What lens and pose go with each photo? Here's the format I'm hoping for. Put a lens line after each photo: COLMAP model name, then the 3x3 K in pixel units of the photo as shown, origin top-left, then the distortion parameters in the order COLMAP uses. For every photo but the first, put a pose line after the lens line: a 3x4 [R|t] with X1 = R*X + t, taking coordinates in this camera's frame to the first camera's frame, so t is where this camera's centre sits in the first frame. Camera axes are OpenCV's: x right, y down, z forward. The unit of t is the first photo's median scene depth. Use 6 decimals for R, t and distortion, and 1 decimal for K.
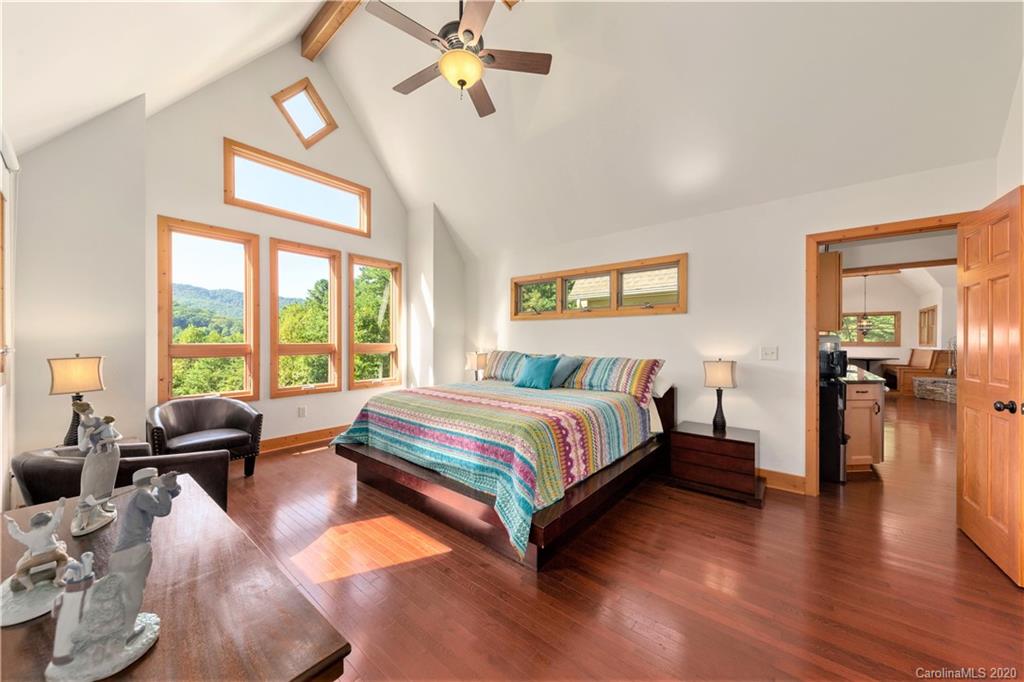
lens RADIAL K [[350.7, 0, 516.1], [0, 350.7, 345.1], [0, 0, 1]] dist [0.001042, 0.000010]
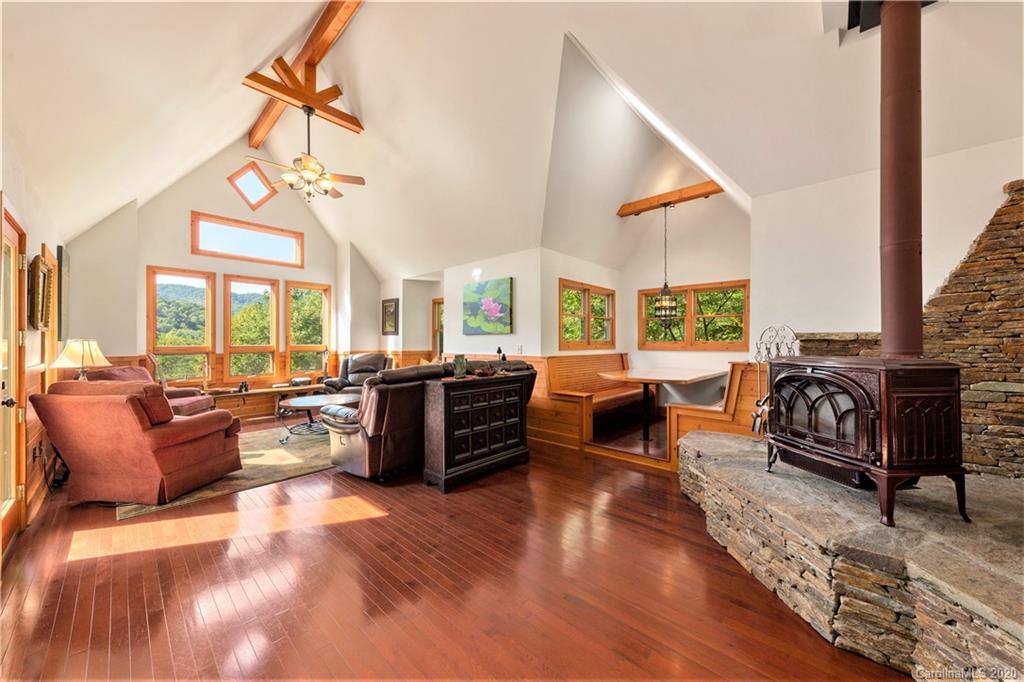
lens RADIAL K [[352.7, 0, 516.0], [0, 352.7, 340.6], [0, 0, 1]] dist [0.007288, -0.003806]
pose [[0.999342, -0.001952, -0.036207, 0.579295], [0.001385, 0.999876, -0.015682, 0.001396], [0.036233, 0.015622, 0.999221, -0.439752]]
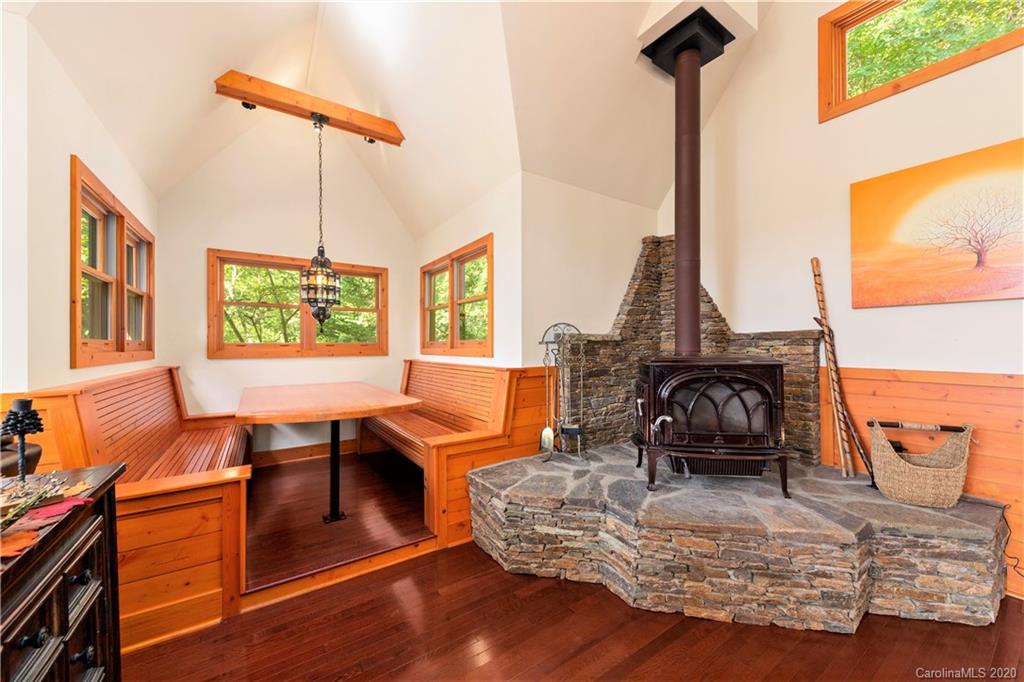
lens RADIAL K [[376.2, 0, 525.5], [0, 376.2, 345.6], [0, 0, 1]] dist [0.000184, -0.000030]
pose [[0.279510, -0.003575, 0.960136, 0.356204], [0.014670, 0.999892, -0.000548, -0.002125], [-0.960031, 0.014238, 0.279532, 0.360980]]
